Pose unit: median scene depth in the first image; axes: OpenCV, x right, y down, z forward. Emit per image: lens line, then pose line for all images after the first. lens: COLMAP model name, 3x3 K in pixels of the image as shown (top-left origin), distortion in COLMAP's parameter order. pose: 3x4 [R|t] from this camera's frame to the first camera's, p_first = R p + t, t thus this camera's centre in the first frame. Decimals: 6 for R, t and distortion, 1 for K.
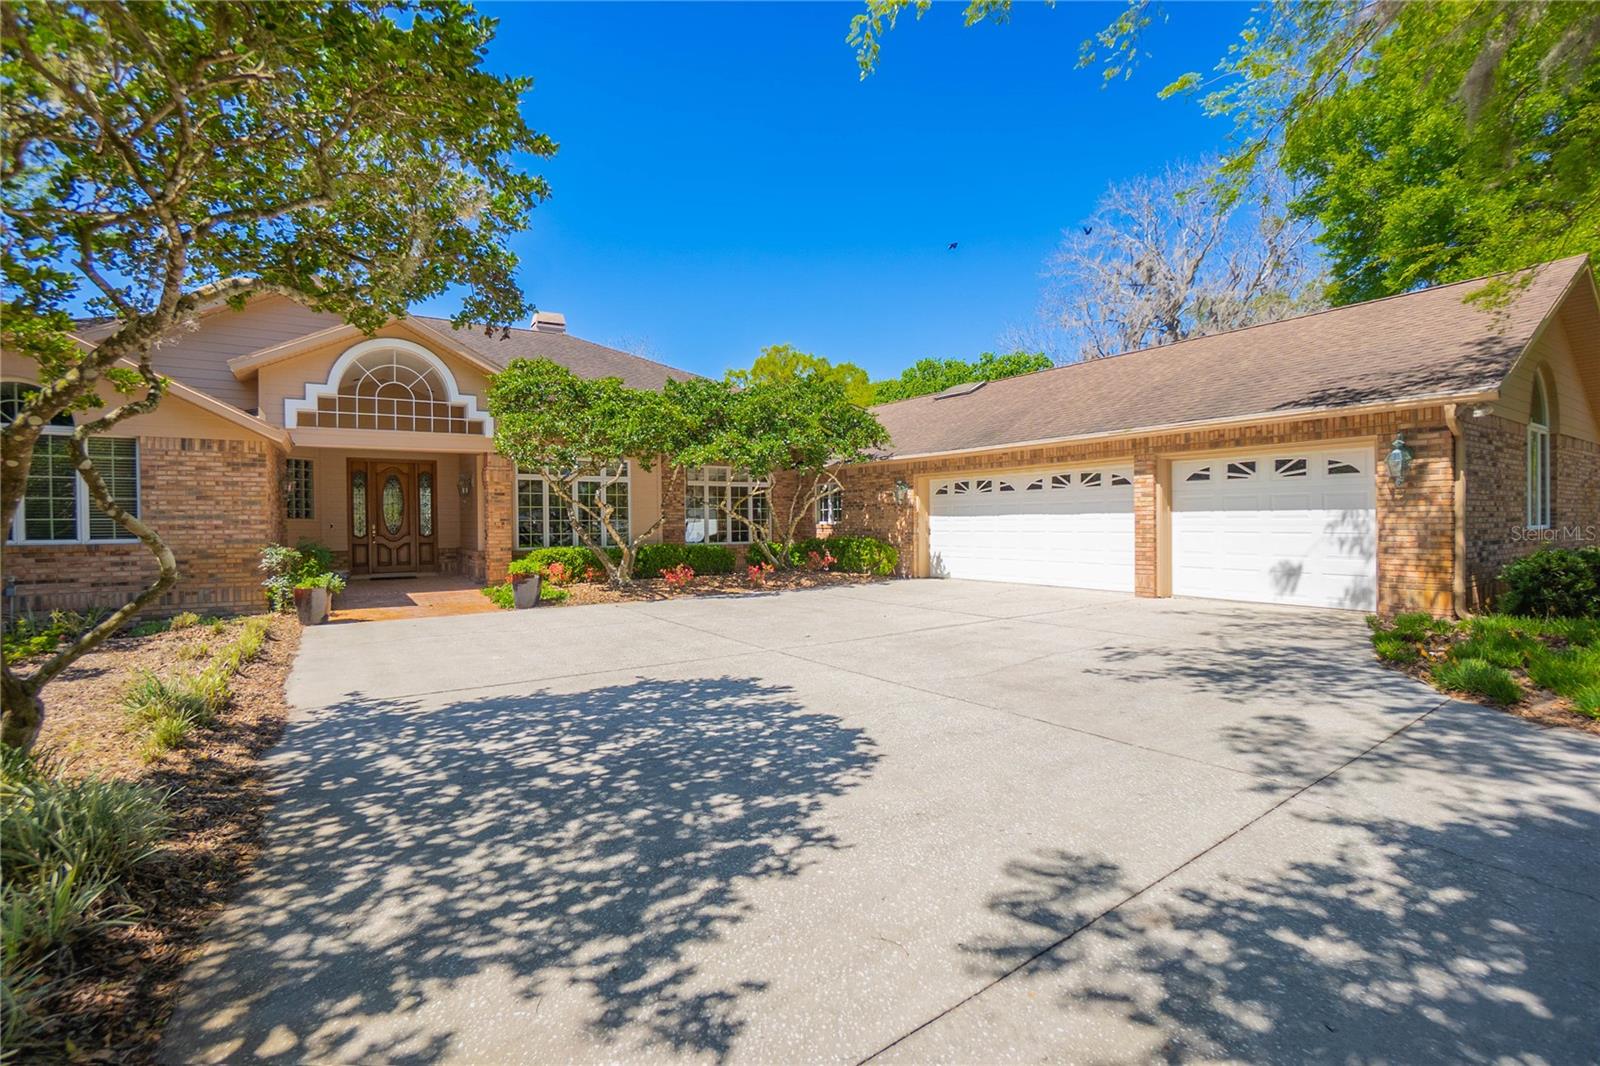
lens RADIAL K [[737.9, 0, 800.0], [0, 737.9, 533.0], [0, 0, 1]] dist [-0.000152, -0.000043]
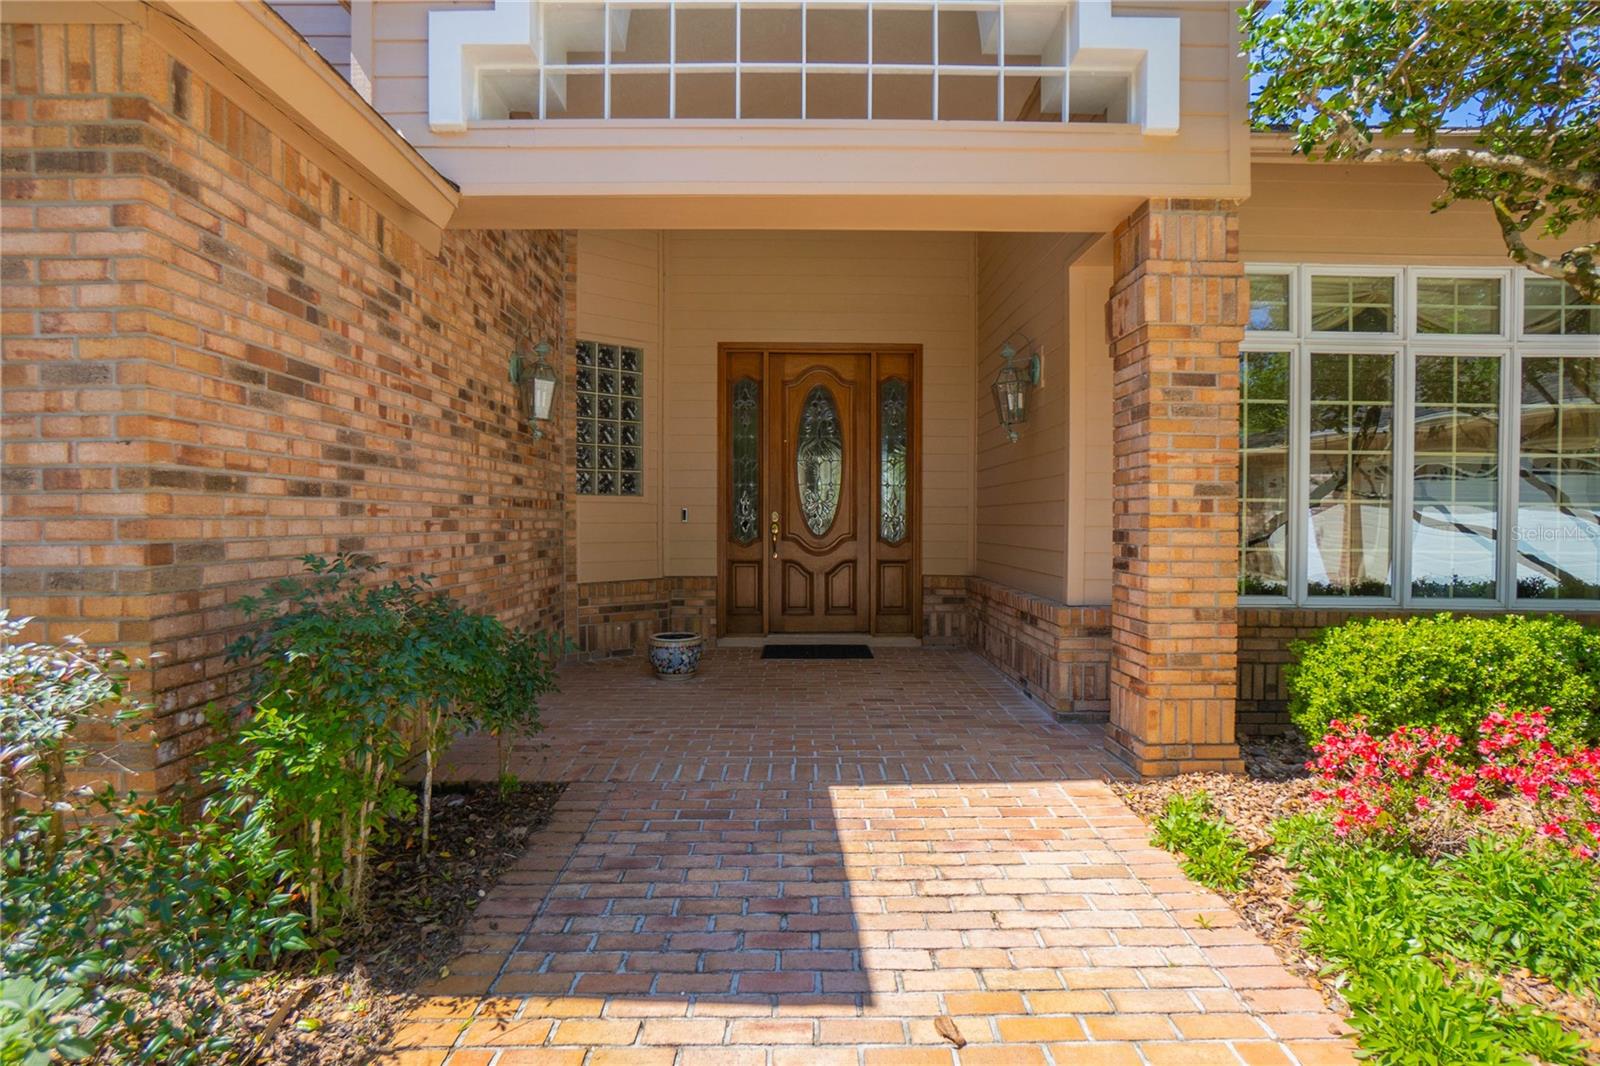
lens RADIAL K [[802.8, 0, 800.1], [0, 802.8, 543.9], [0, 0, 1]] dist [-0.051236, 0.027484]
pose [[0.847763, 0.023422, -0.529858, -0.416456], [-0.013477, 0.999653, 0.022626, -0.004625], [0.530204, -0.012041, 0.847785, 0.790669]]
